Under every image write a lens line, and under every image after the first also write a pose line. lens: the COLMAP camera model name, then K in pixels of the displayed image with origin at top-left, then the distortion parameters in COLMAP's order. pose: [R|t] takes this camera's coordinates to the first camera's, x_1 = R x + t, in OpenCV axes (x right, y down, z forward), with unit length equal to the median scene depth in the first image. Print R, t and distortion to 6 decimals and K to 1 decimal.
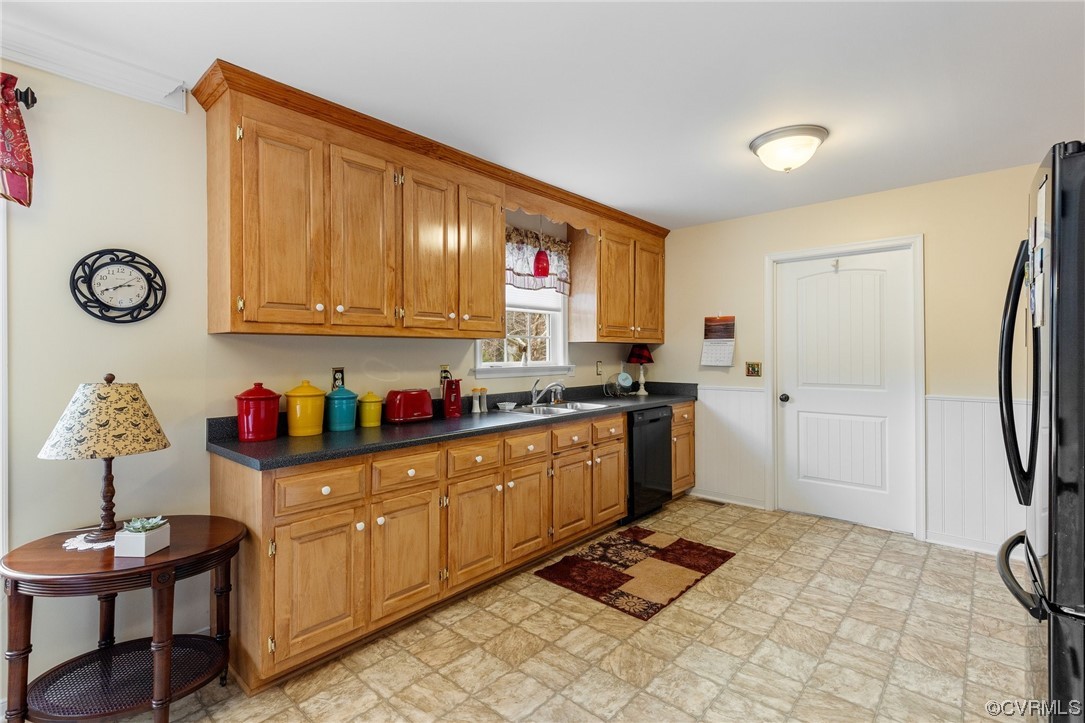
lens RADIAL K [[495.0, 0, 547.5], [0, 495.0, 352.1], [0, 0, 1]] dist [0.006274, -0.003036]
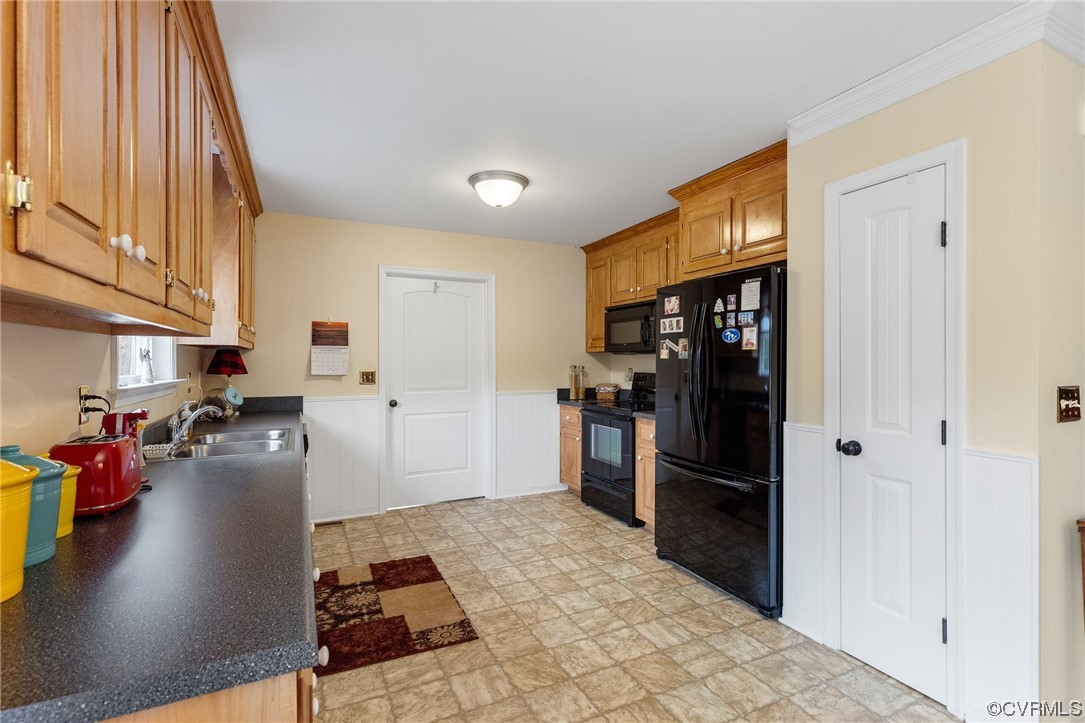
lens RADIAL K [[495.0, 0, 537.5], [0, 495.0, 359.1], [0, 0, 1]] dist [0.006274, -0.003036]
pose [[0.390634, 0.006179, 0.920525, -0.466390], [-0.006132, 0.999973, -0.004110, -0.000396], [-0.920526, -0.004039, 0.390661, 0.370229]]
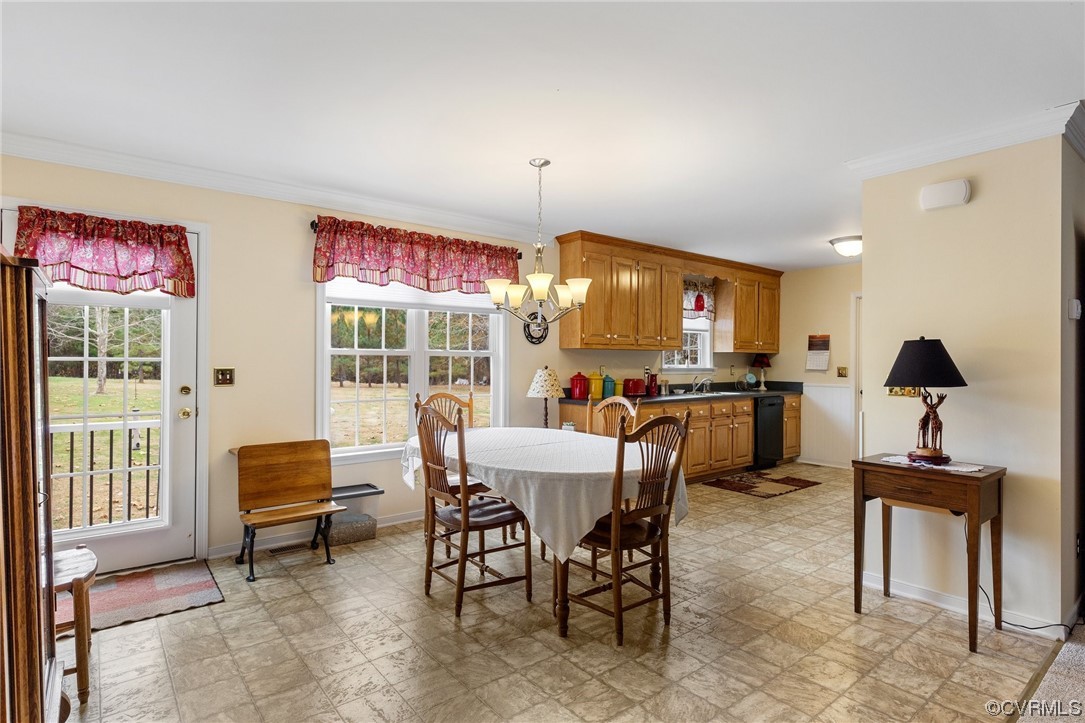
lens RADIAL K [[581.7, 0, 576.7], [0, 581.7, 359.0], [0, 0, 1]] dist [-0.013962, -0.000165]
pose [[0.994428, 0.010254, -0.104920, -0.224020], [-0.010145, 0.999947, 0.001575, 0.001956], [0.104931, -0.000502, 0.994479, -0.964414]]
